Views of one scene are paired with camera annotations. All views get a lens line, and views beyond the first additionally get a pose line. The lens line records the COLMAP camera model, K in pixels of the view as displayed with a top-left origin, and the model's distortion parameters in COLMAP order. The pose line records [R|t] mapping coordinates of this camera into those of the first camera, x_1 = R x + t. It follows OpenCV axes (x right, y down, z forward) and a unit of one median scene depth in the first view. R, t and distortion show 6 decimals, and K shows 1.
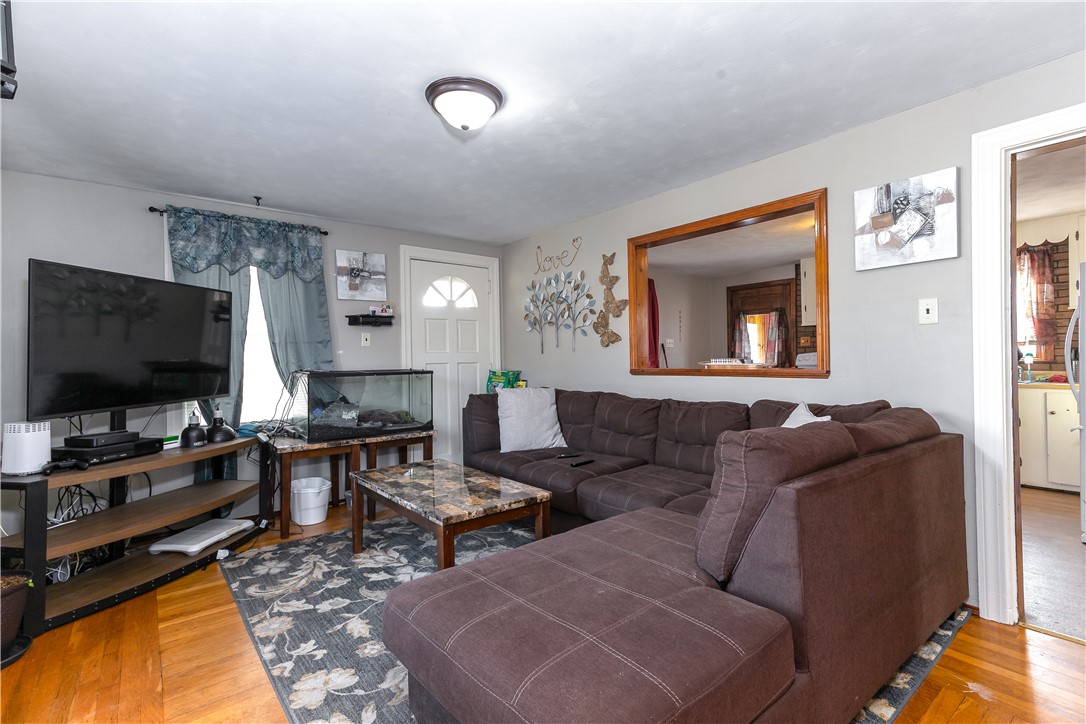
lens RADIAL K [[501.1, 0, 539.6], [0, 501.1, 357.9], [0, 0, 1]] dist [0.006176, 0.000363]
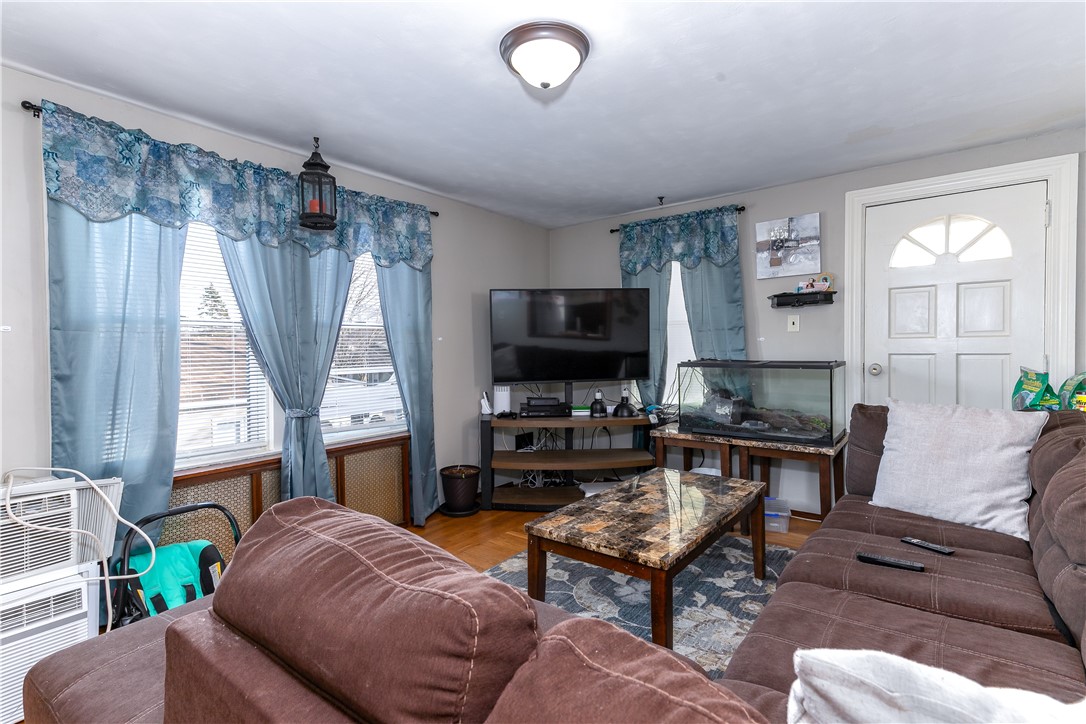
lens RADIAL K [[501.1, 0, 539.8], [0, 501.1, 357.2], [0, 0, 1]] dist [0.006176, 0.000363]
pose [[0.250882, 0.030094, -0.967550, 0.392164], [0.009496, 0.999392, 0.033547, -0.014070], [0.967971, -0.017604, 0.250443, 0.435599]]
